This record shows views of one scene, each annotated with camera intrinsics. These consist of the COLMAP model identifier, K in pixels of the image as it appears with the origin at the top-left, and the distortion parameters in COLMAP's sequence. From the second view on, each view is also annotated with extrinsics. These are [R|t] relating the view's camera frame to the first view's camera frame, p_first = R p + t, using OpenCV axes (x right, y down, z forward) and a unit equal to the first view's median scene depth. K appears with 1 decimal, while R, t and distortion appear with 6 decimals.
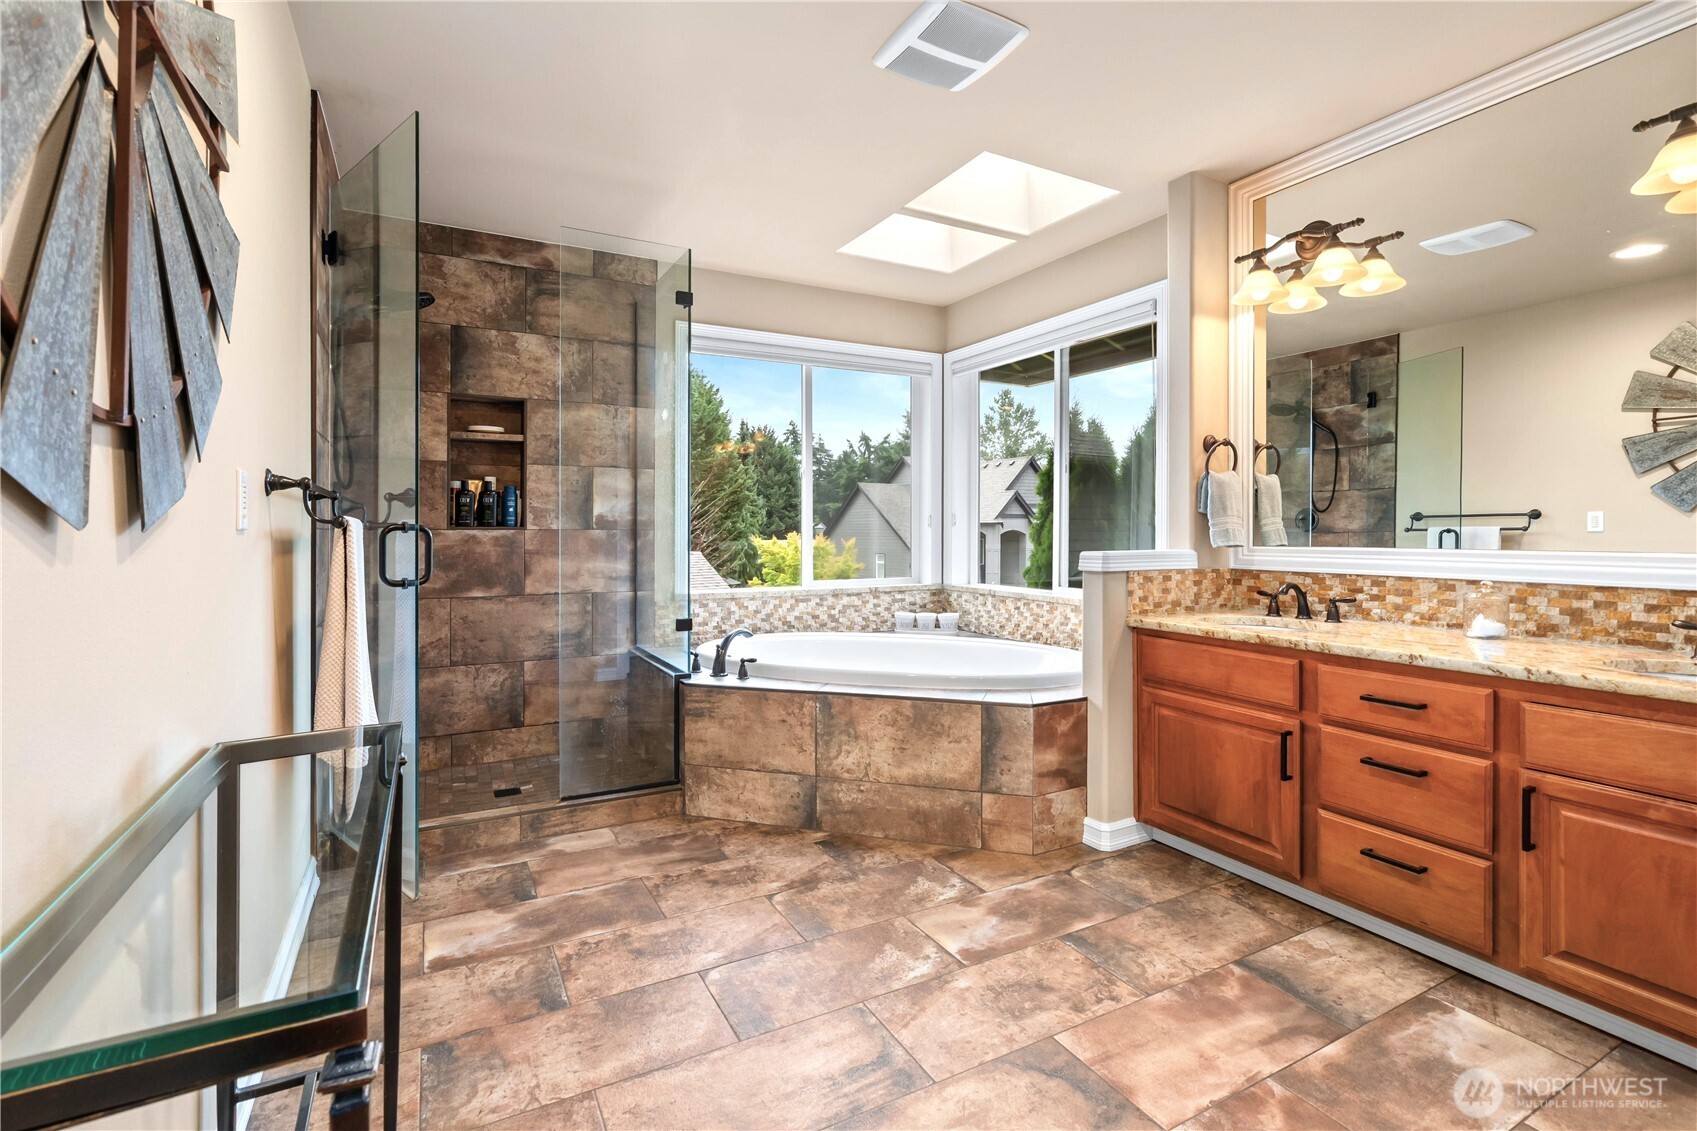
lens RADIAL K [[780.2, 0, 857.6], [0, 780.2, 532.9], [0, 0, 1]] dist [-0.000079, 0.000228]
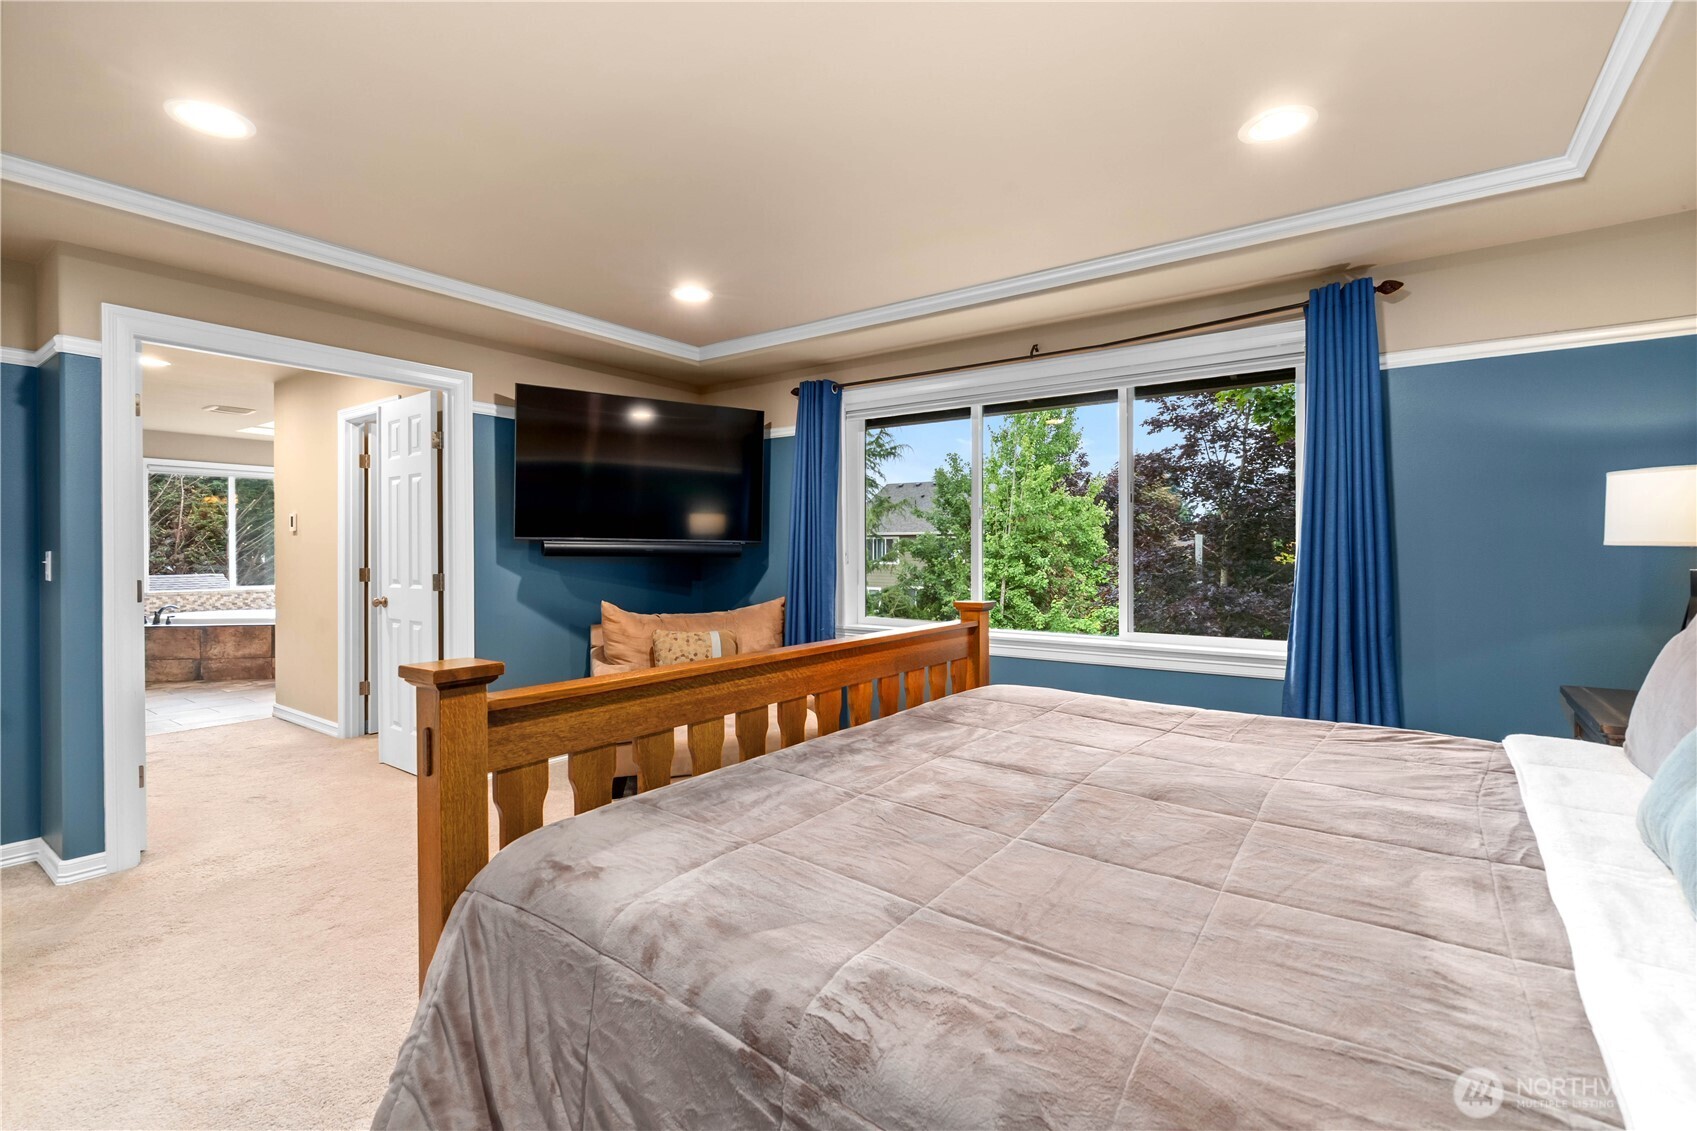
lens RADIAL K [[767.7, 0, 848.5], [0, 767.7, 565.5], [0, 0, 1]] dist [-0.001393, 0.000406]
pose [[0.903134, -0.003311, 0.429347, 0.765435], [-0.002950, 0.999899, 0.013917, -0.031897], [-0.429349, -0.013836, 0.903032, -2.111678]]
